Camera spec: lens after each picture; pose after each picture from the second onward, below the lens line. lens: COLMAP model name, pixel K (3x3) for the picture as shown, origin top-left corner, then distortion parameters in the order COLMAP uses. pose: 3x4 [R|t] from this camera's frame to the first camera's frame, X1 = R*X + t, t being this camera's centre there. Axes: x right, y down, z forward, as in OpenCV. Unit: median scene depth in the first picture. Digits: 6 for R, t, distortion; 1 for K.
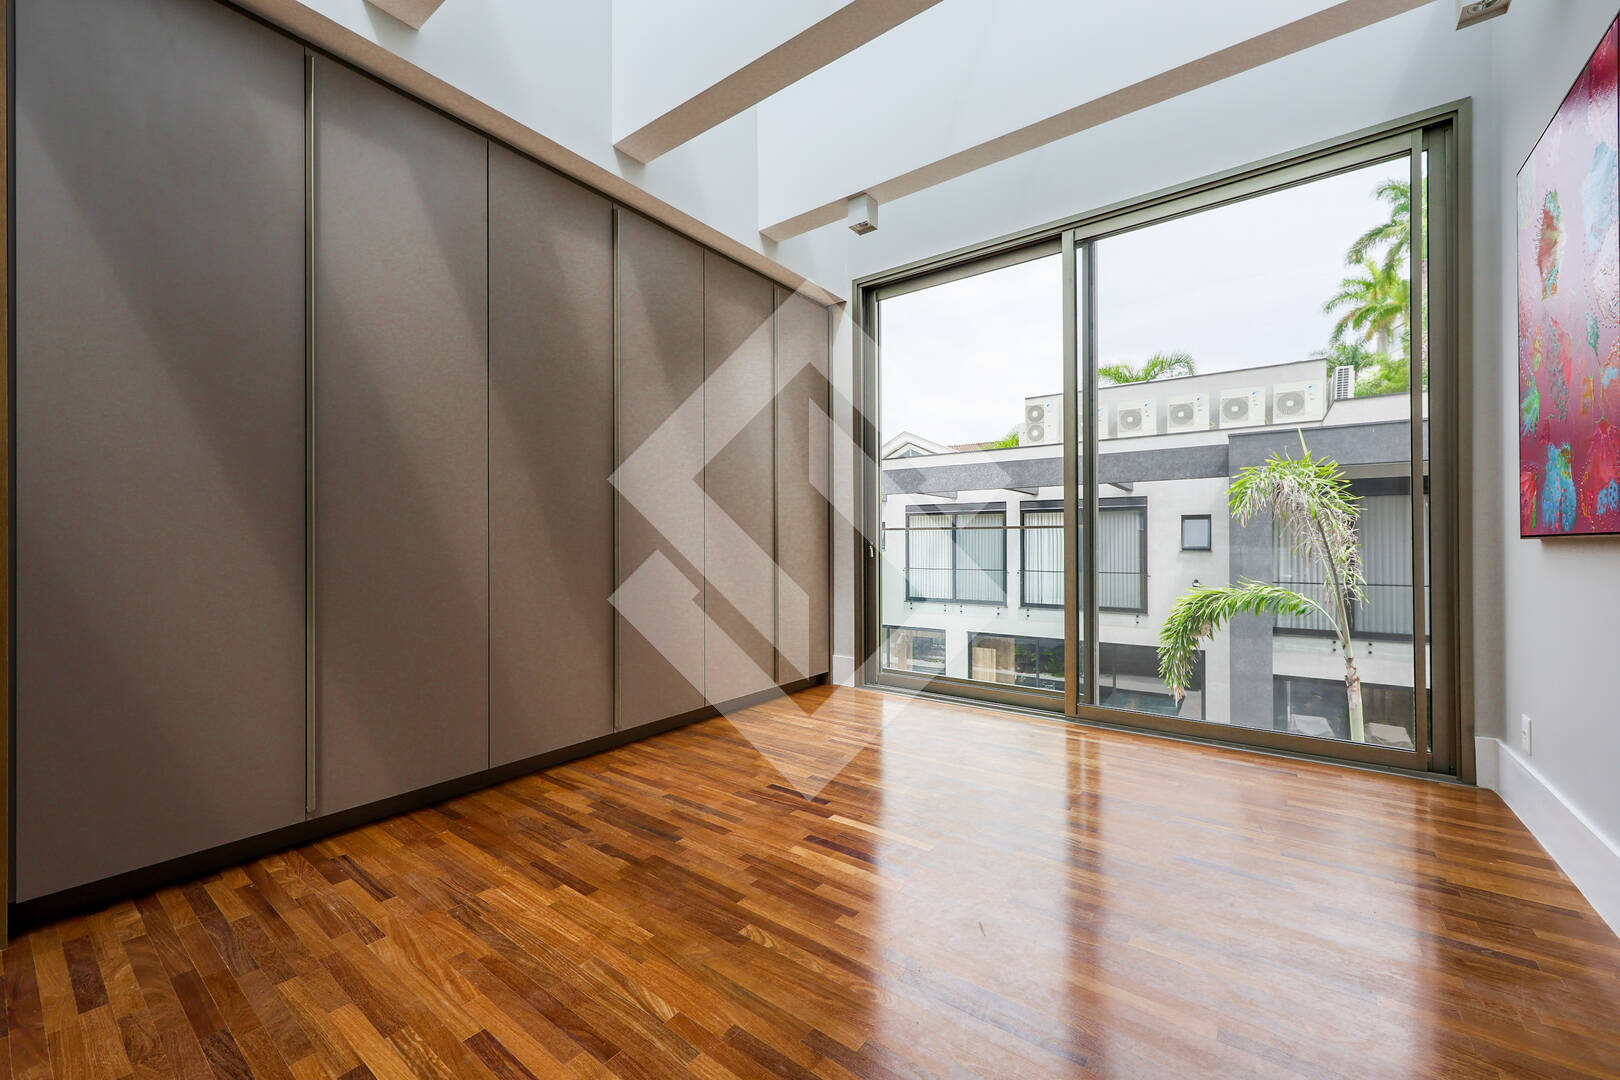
lens RADIAL K [[636.2, 0, 812.5], [0, 636.2, 536.6], [0, 0, 1]] dist [0.001244, -0.000516]
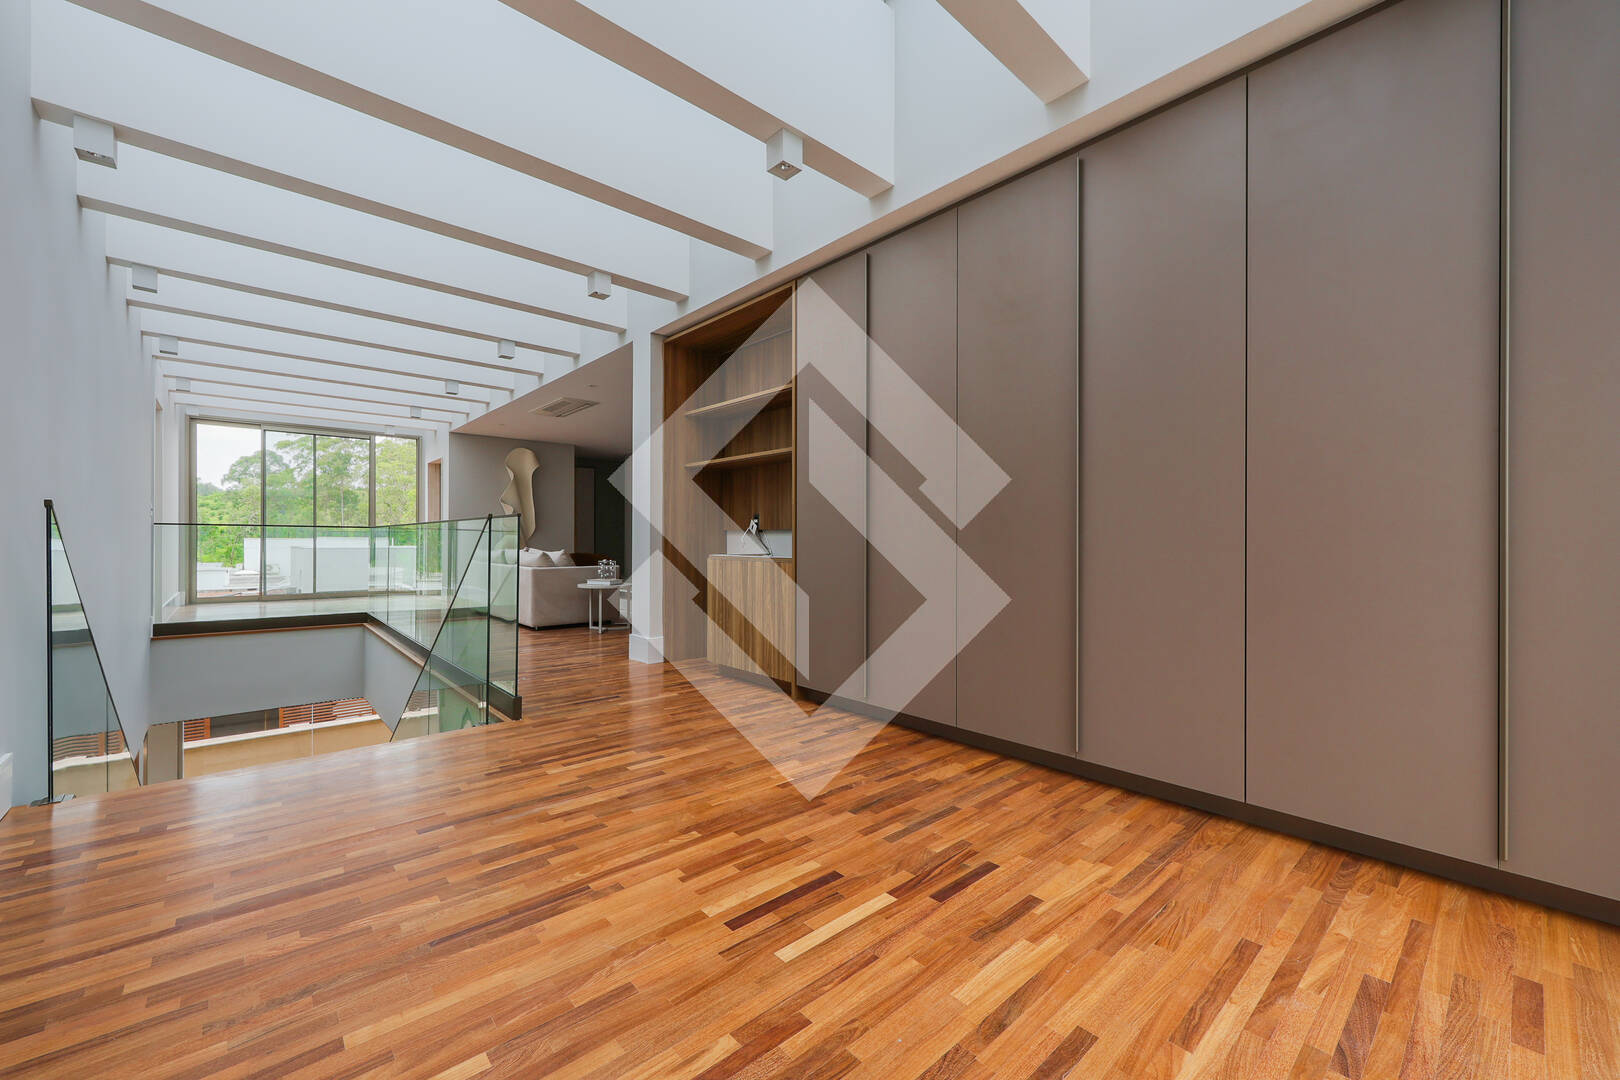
lens RADIAL K [[636.2, 0, 811.7], [0, 636.2, 542.5], [0, 0, 1]] dist [0.001244, -0.000516]
pose [[-0.194003, 0.008483, -0.980964, 0.774505], [0.006908, 0.999950, 0.007281, -0.000848], [0.980977, -0.005364, -0.194051, 1.009252]]
